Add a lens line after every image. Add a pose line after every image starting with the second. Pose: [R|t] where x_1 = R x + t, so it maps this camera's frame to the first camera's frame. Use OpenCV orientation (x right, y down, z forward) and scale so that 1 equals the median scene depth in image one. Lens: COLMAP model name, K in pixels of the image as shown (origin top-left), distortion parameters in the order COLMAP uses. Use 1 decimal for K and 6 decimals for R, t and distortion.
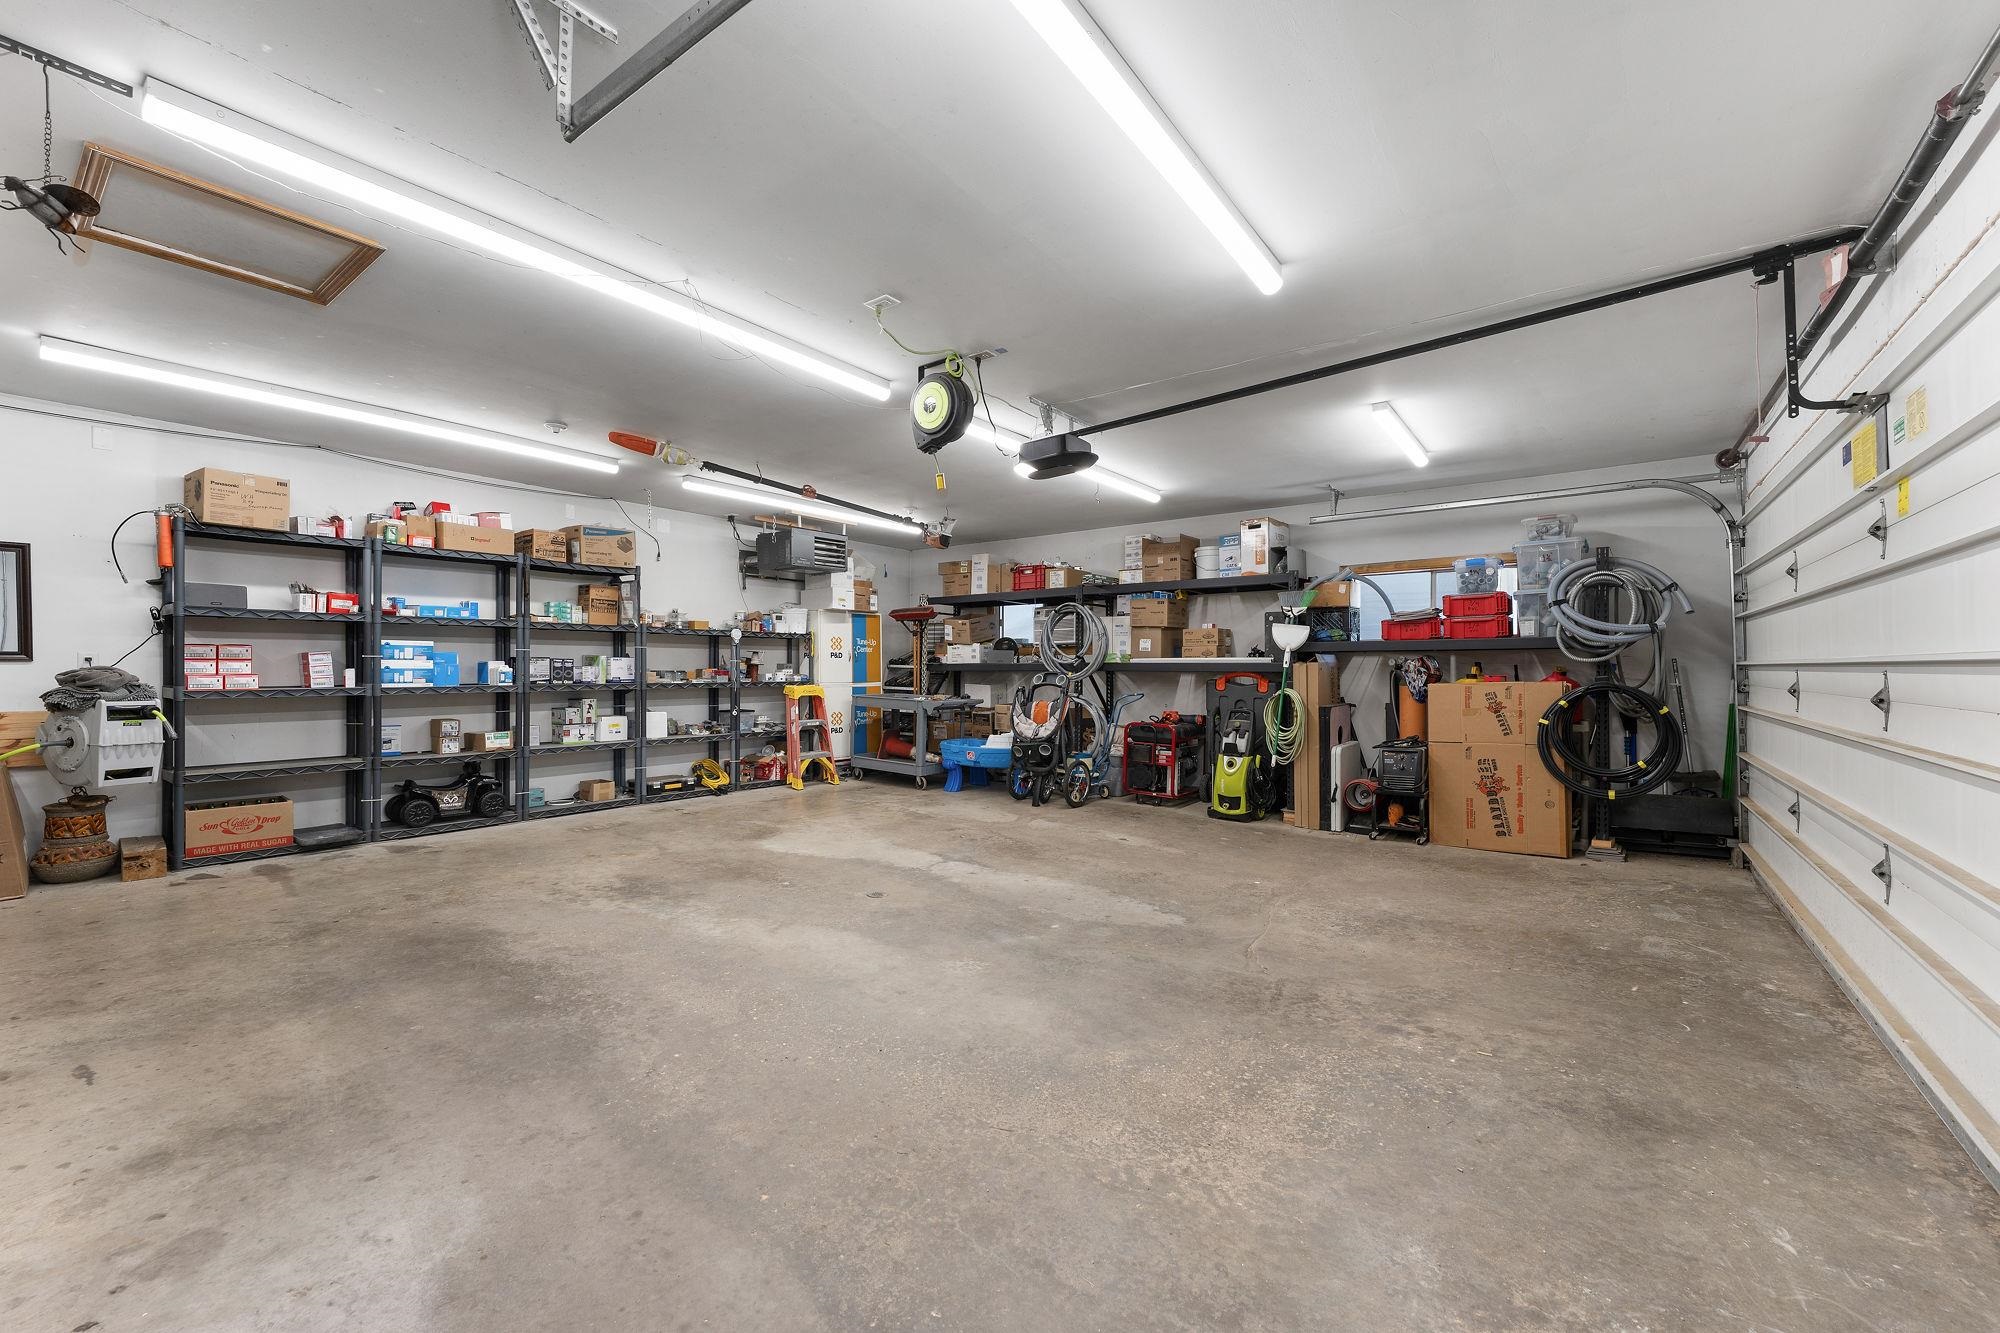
lens RADIAL K [[815.4, 0, 1000.7], [0, 815.4, 665.1], [0, 0, 1]] dist [-0.000787, -0.000064]
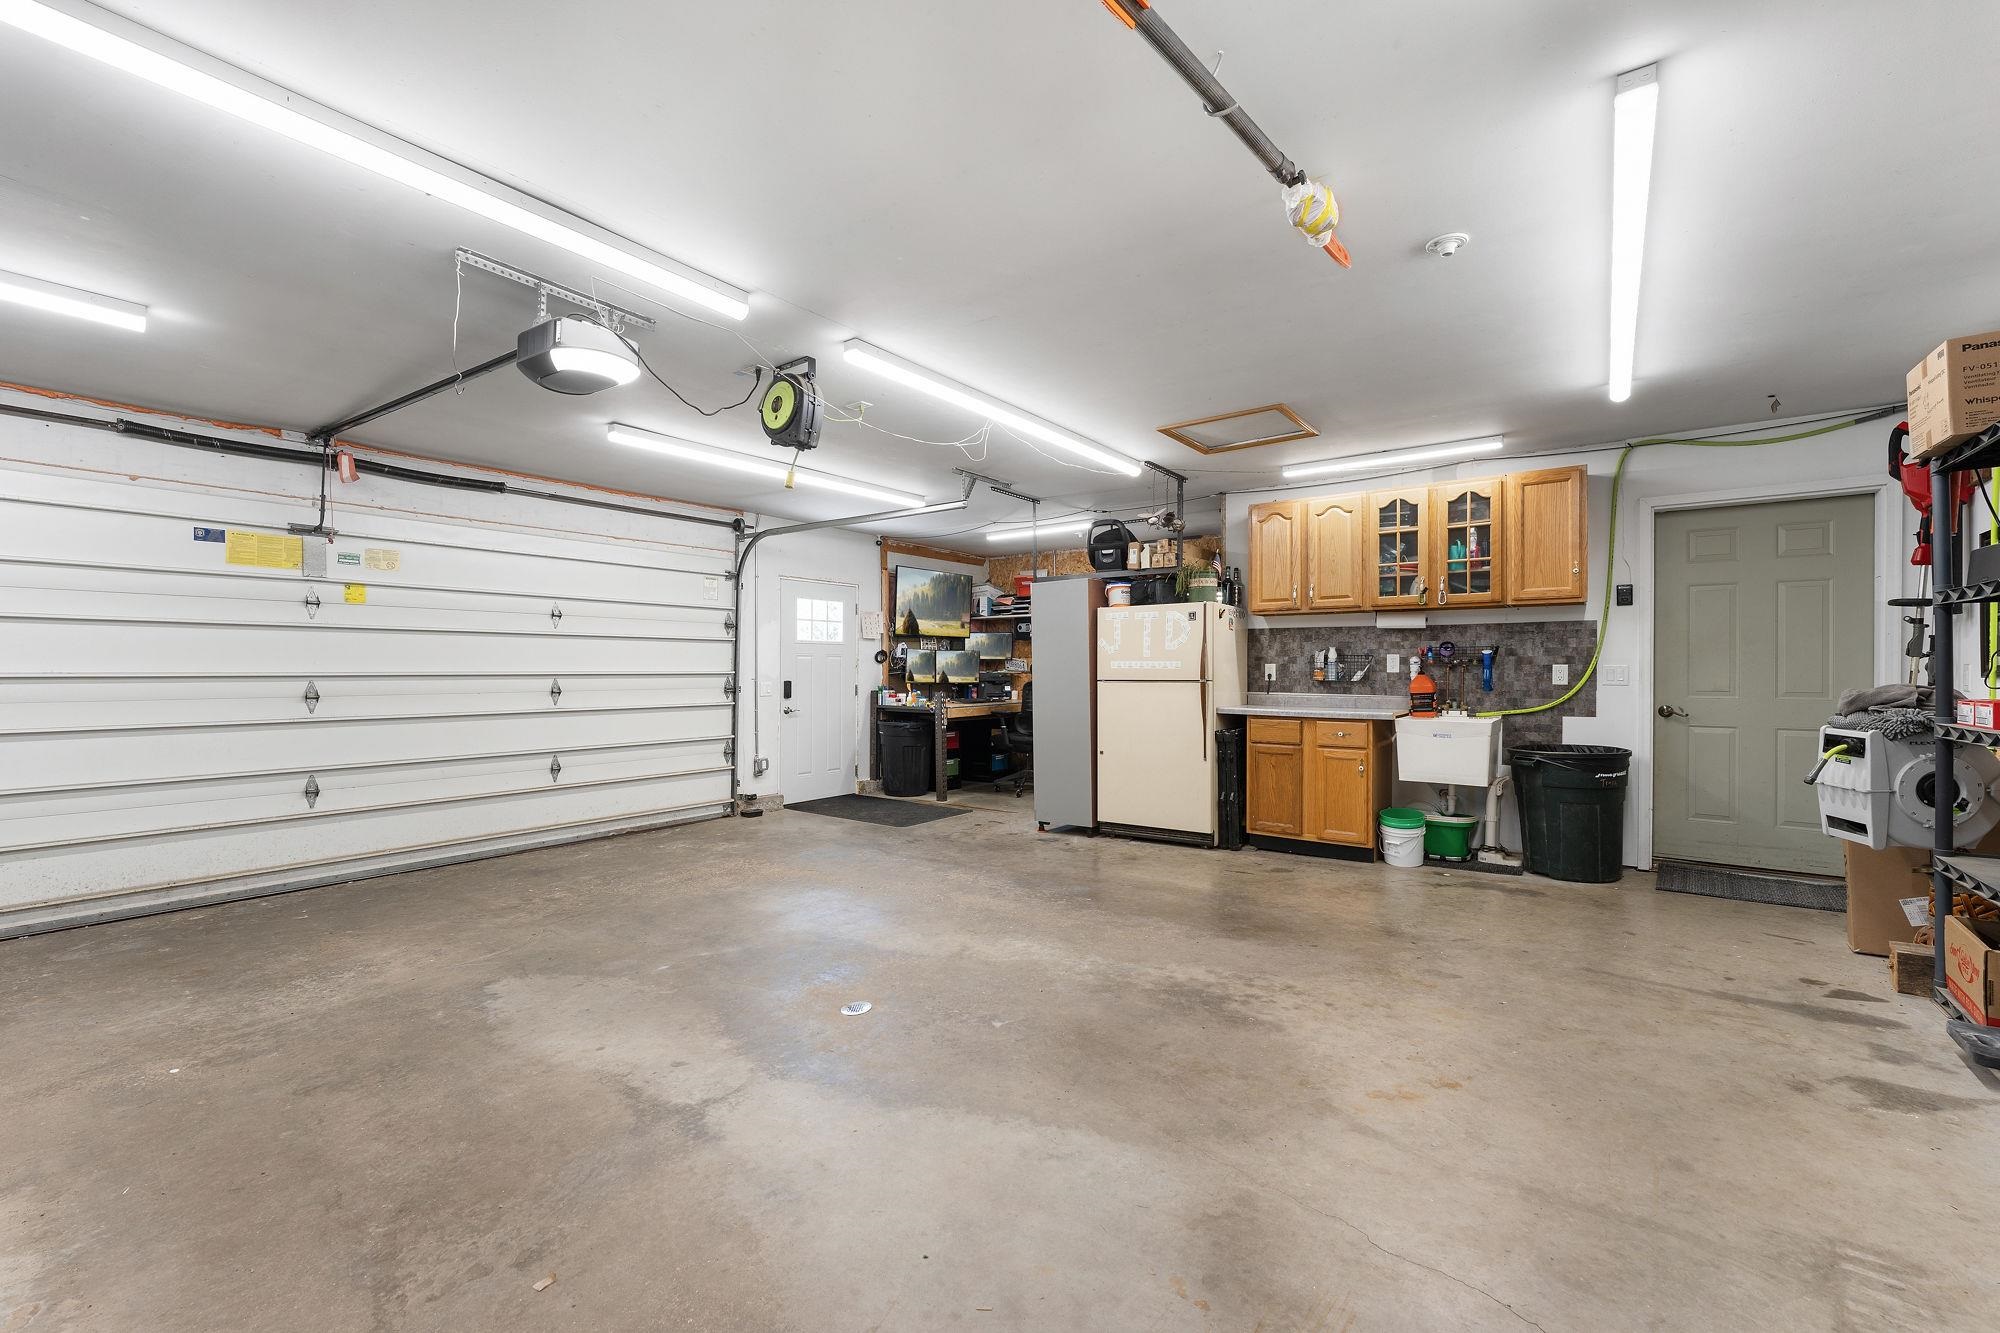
lens RADIAL K [[815.4, 0, 998.9], [0, 815.4, 665.4], [0, 0, 1]] dist [-0.000787, -0.000064]
pose [[-0.999996, -0.001549, 0.002322, -0.327441], [-0.001564, 0.999978, -0.006464, -0.012229], [-0.002311, -0.006468, -0.999976, 2.025833]]
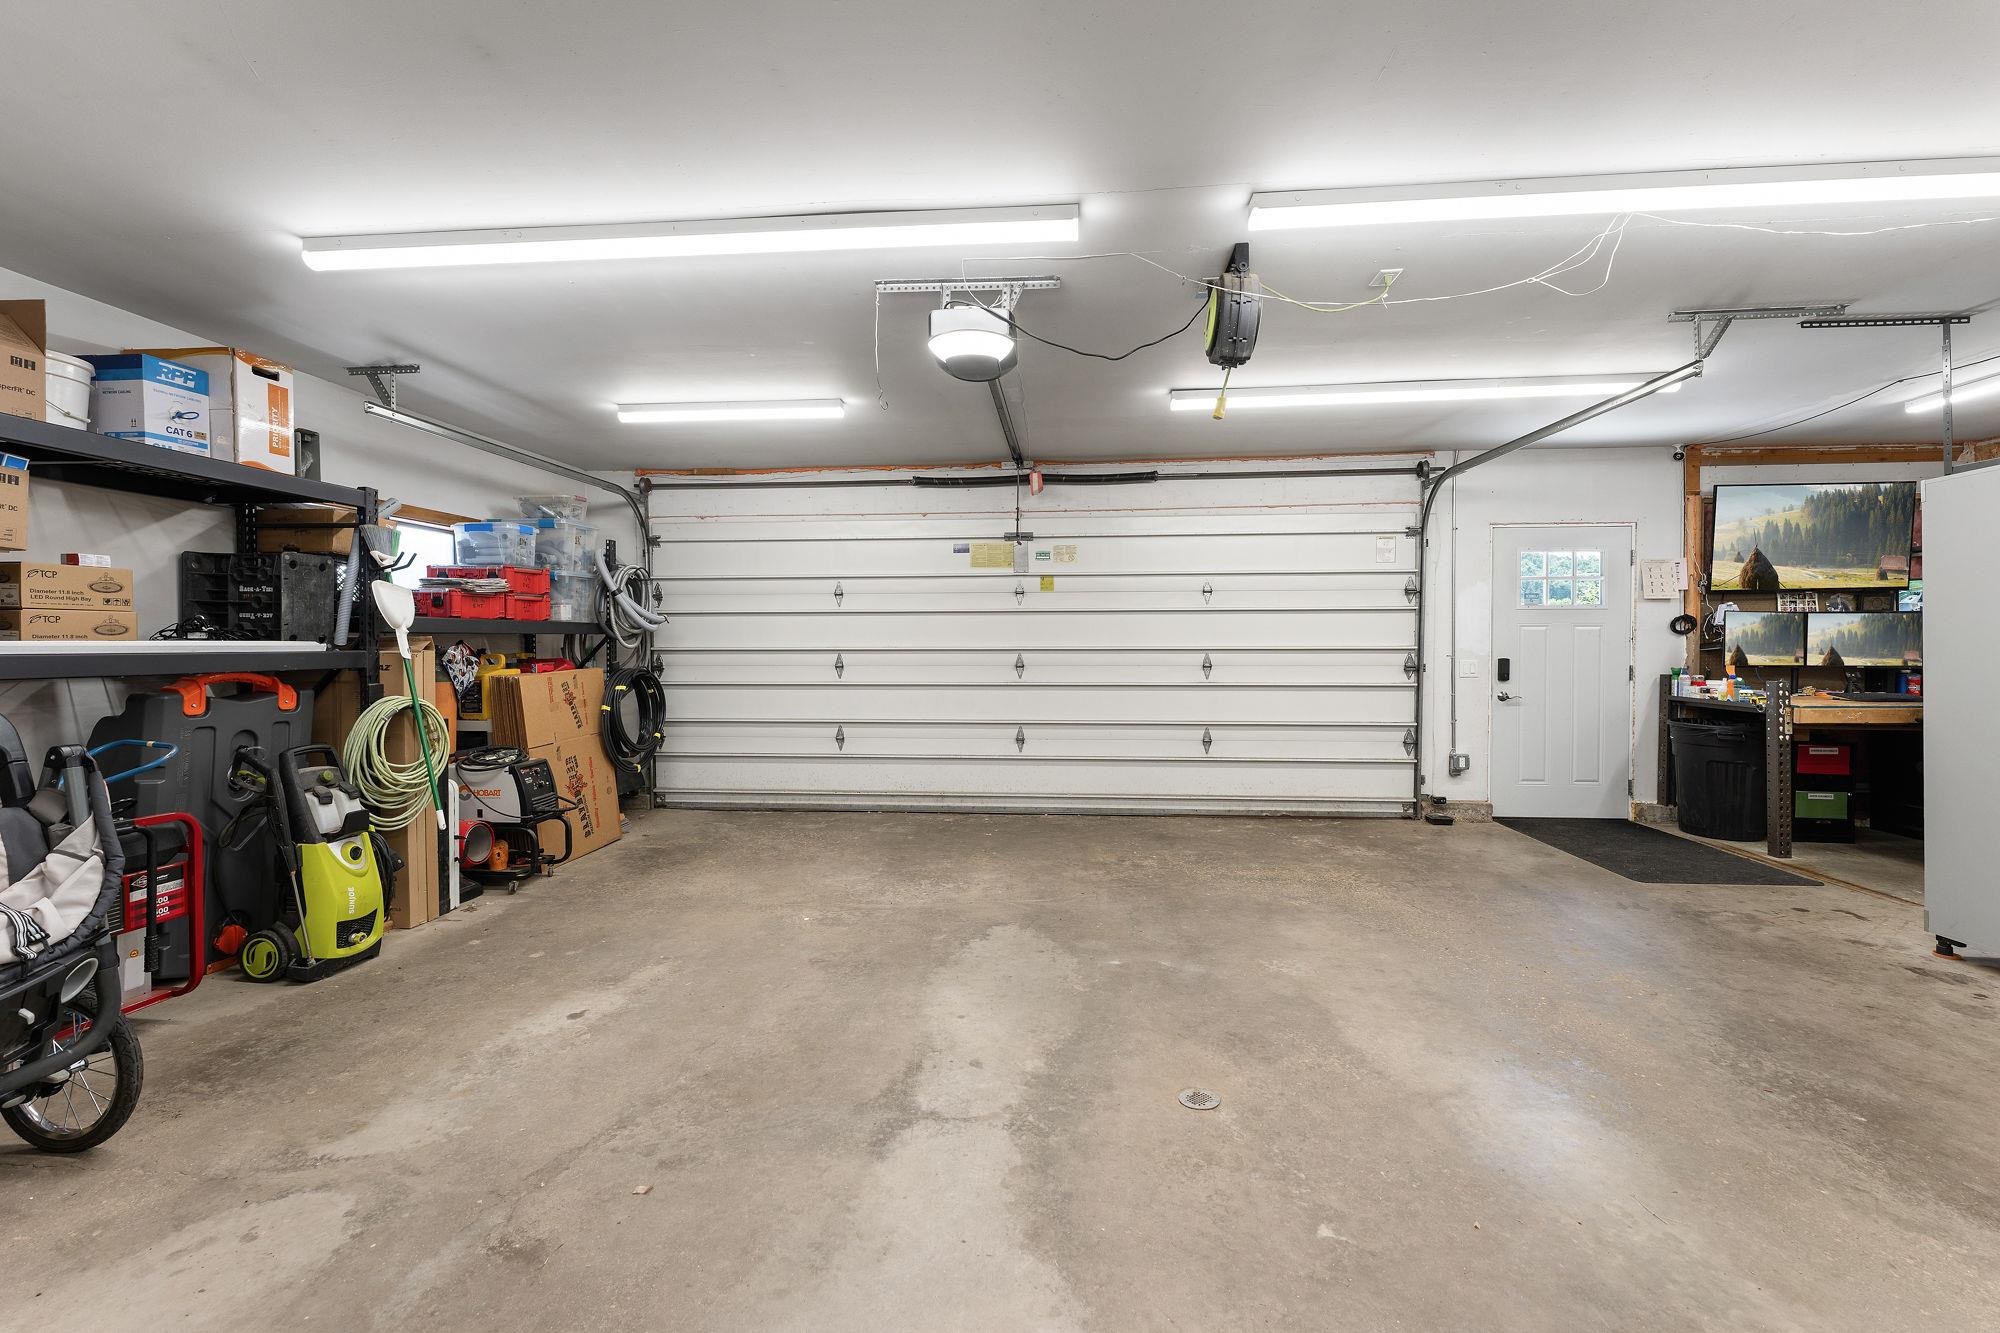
lens RADIAL K [[815.4, 0, 997.7], [0, 815.4, 652.5], [0, 0, 1]] dist [-0.000787, -0.000064]
pose [[-0.527976, -0.010201, 0.849198, -0.626512], [-0.000693, 0.999933, 0.011581, -0.015557], [-0.849259, 0.005526, -0.527947, 1.647611]]
